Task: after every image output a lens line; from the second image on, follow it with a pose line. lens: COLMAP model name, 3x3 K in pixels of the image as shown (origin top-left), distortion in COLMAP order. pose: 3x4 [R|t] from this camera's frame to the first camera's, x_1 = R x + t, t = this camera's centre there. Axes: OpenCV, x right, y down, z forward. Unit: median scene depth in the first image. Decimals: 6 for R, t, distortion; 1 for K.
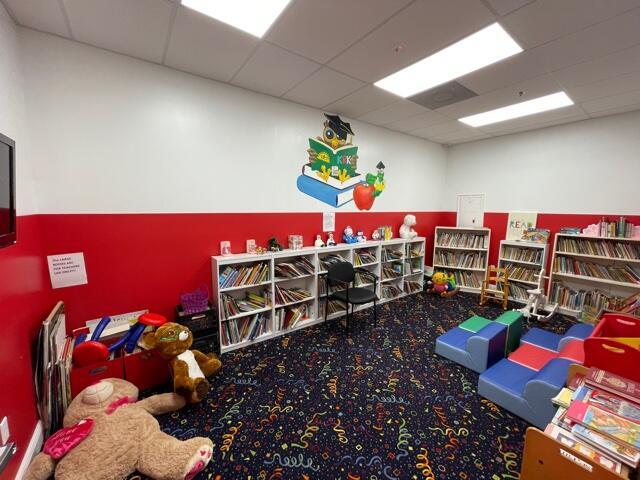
lens RADIAL K [[256.5, 0, 332.9], [0, 256.5, 236.5], [0, 0, 1]] dist [0.014596, 0.000148]
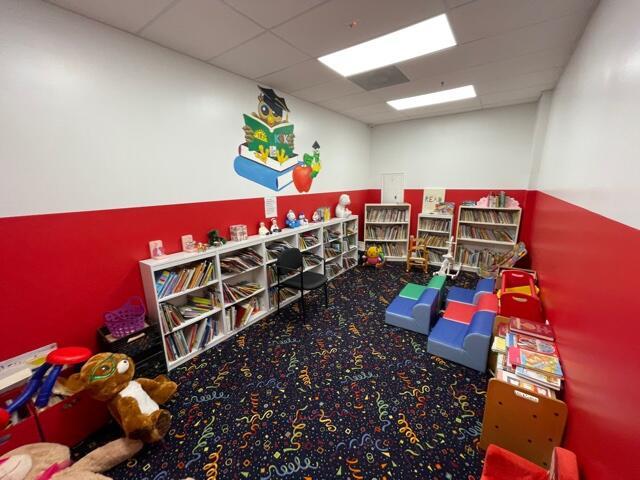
lens RADIAL K [[252.9, 0, 323.8], [0, 252.9, 233.7], [0, 0, 1]] dist [0.010885, 0.000155]
pose [[0.952517, -0.084033, 0.292661, -0.131318], [0.056554, 0.993264, 0.101135, -0.051225], [-0.299188, -0.079781, 0.950853, 0.066065]]
